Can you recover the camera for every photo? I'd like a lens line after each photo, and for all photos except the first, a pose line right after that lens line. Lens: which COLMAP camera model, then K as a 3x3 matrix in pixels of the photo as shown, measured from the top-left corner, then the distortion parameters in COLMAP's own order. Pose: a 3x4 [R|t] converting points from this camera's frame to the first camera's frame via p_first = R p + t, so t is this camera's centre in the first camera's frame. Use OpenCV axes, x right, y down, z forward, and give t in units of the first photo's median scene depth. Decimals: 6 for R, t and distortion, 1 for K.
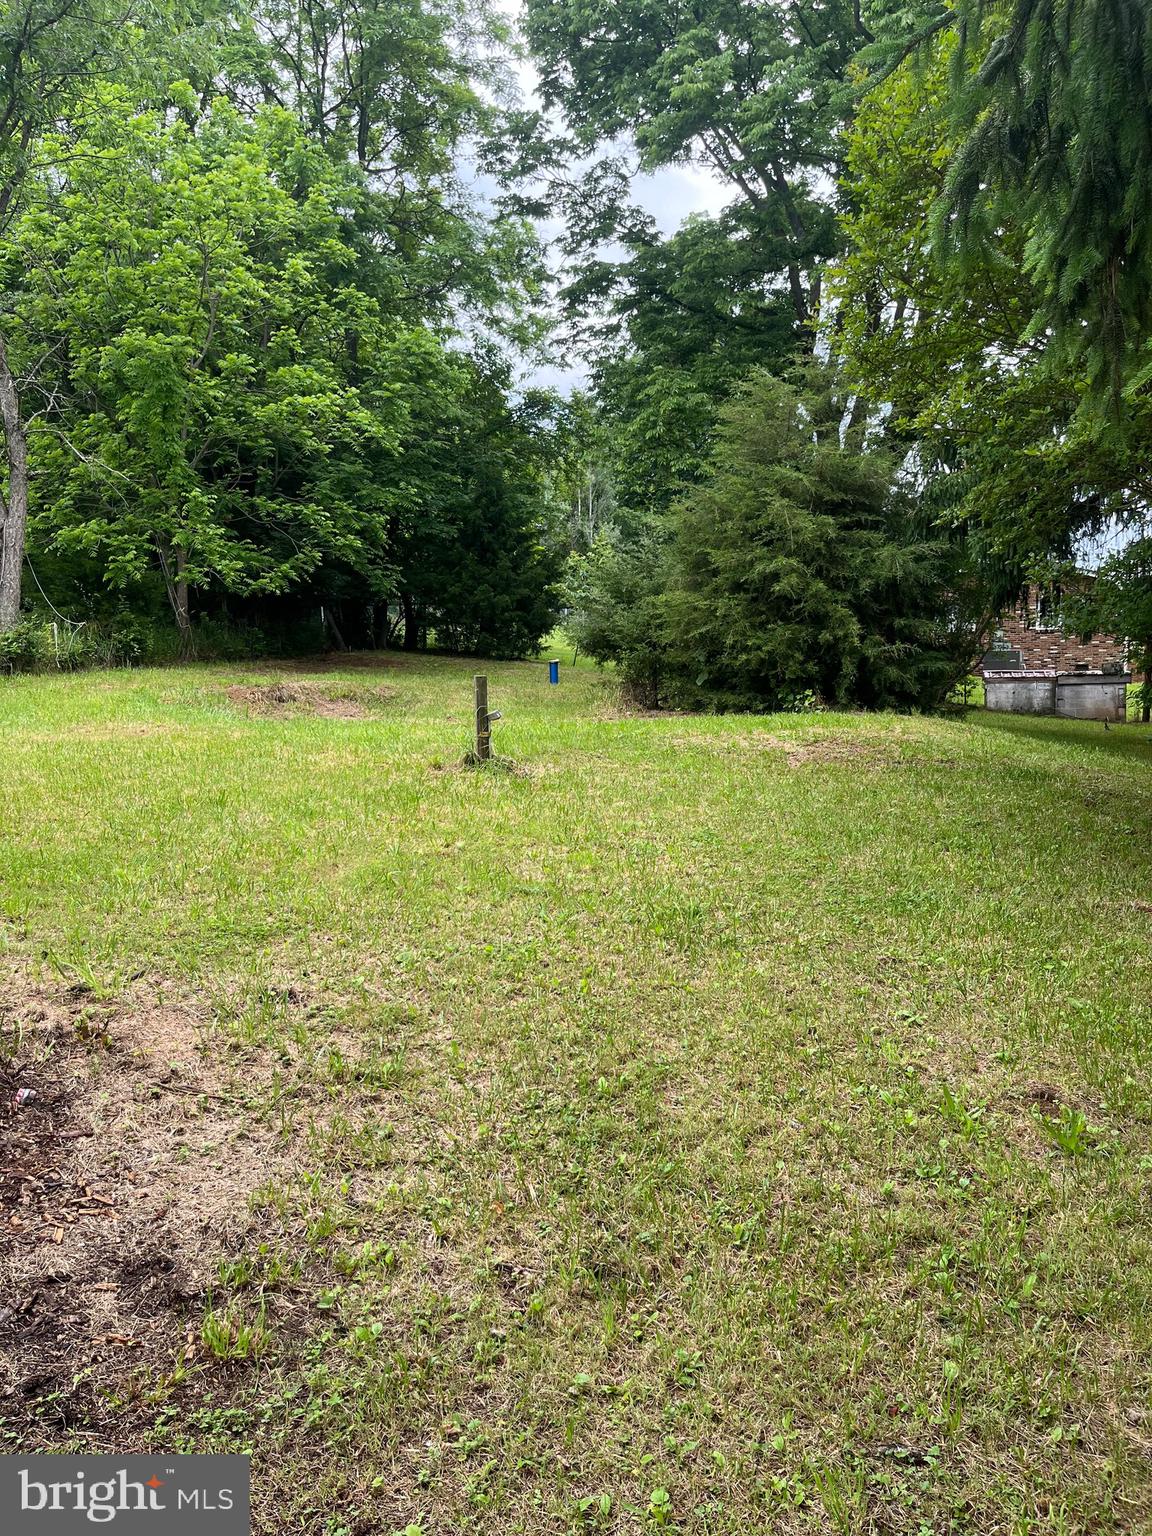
lens RADIAL K [[1164.0, 0, 573.1], [0, 1164.0, 775.2], [0, 0, 1]] dist [0.039191, -0.074740]
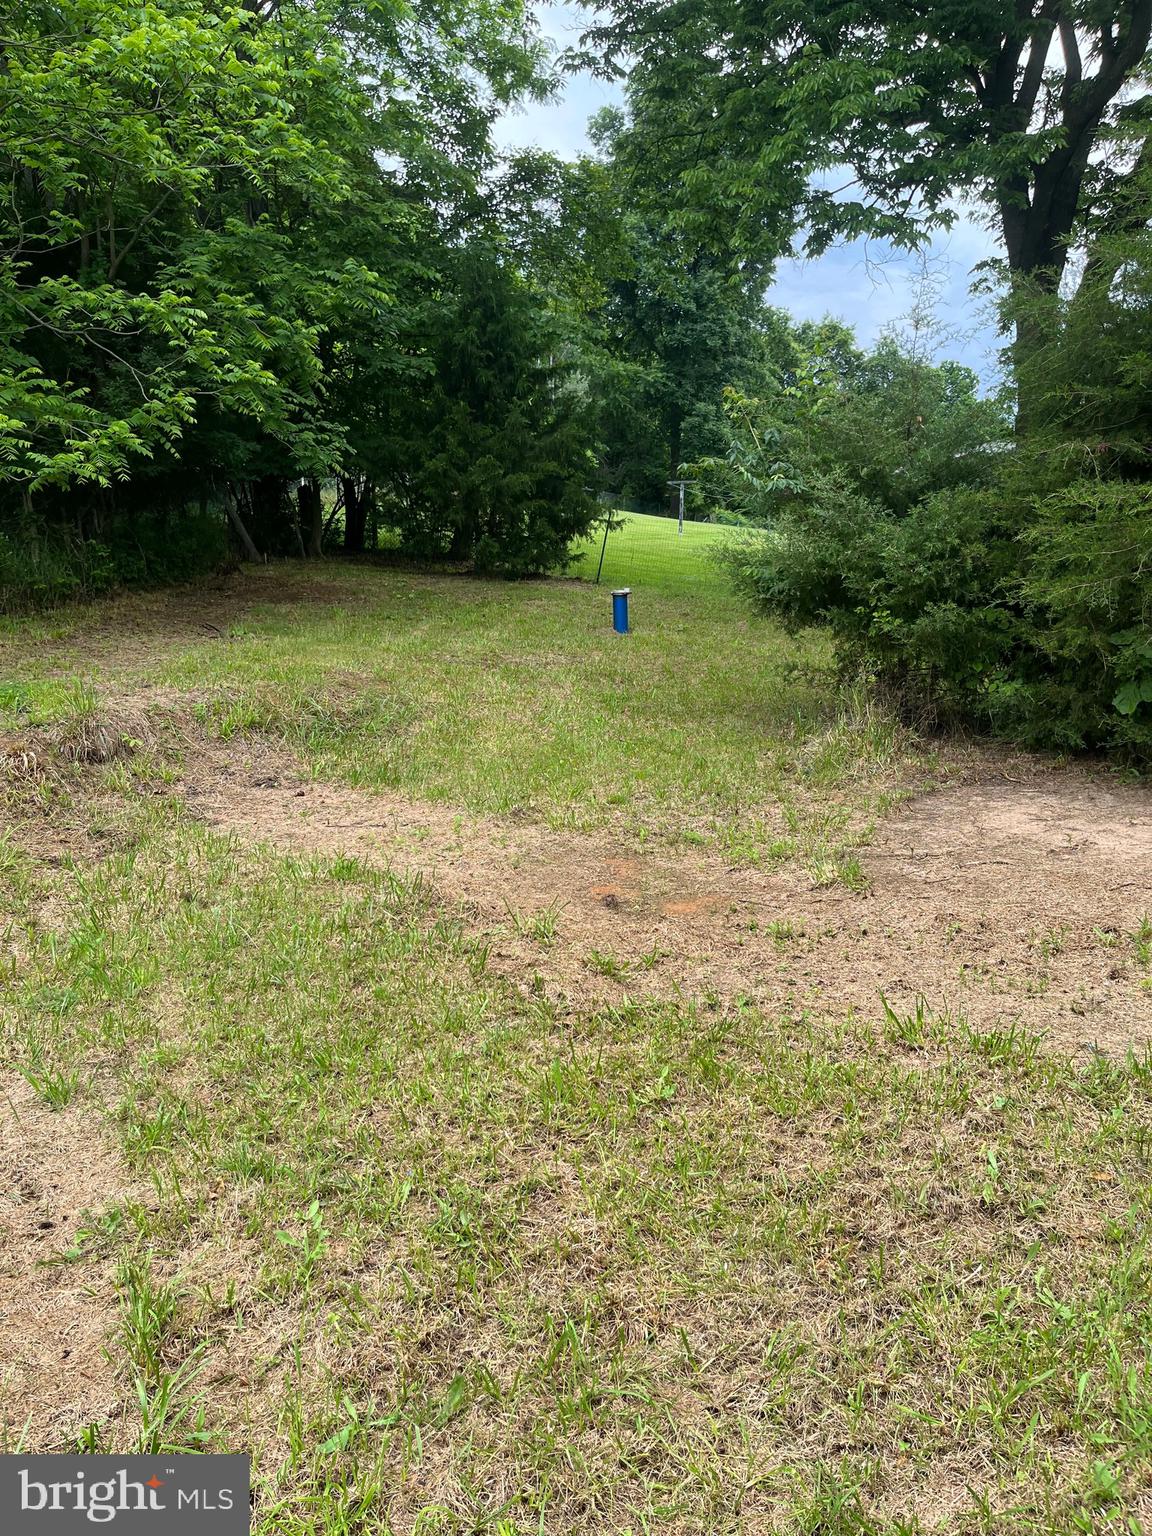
lens RADIAL K [[1190.4, 0, 571.4], [0, 1190.4, 794.9], [0, 0, 1]] dist [0.007723, 0.001489]
pose [[0.998469, -0.023018, 0.050291, -0.082537], [0.016730, 0.992383, 0.122048, -0.079292], [-0.052717, -0.121020, 0.991249, 0.454153]]
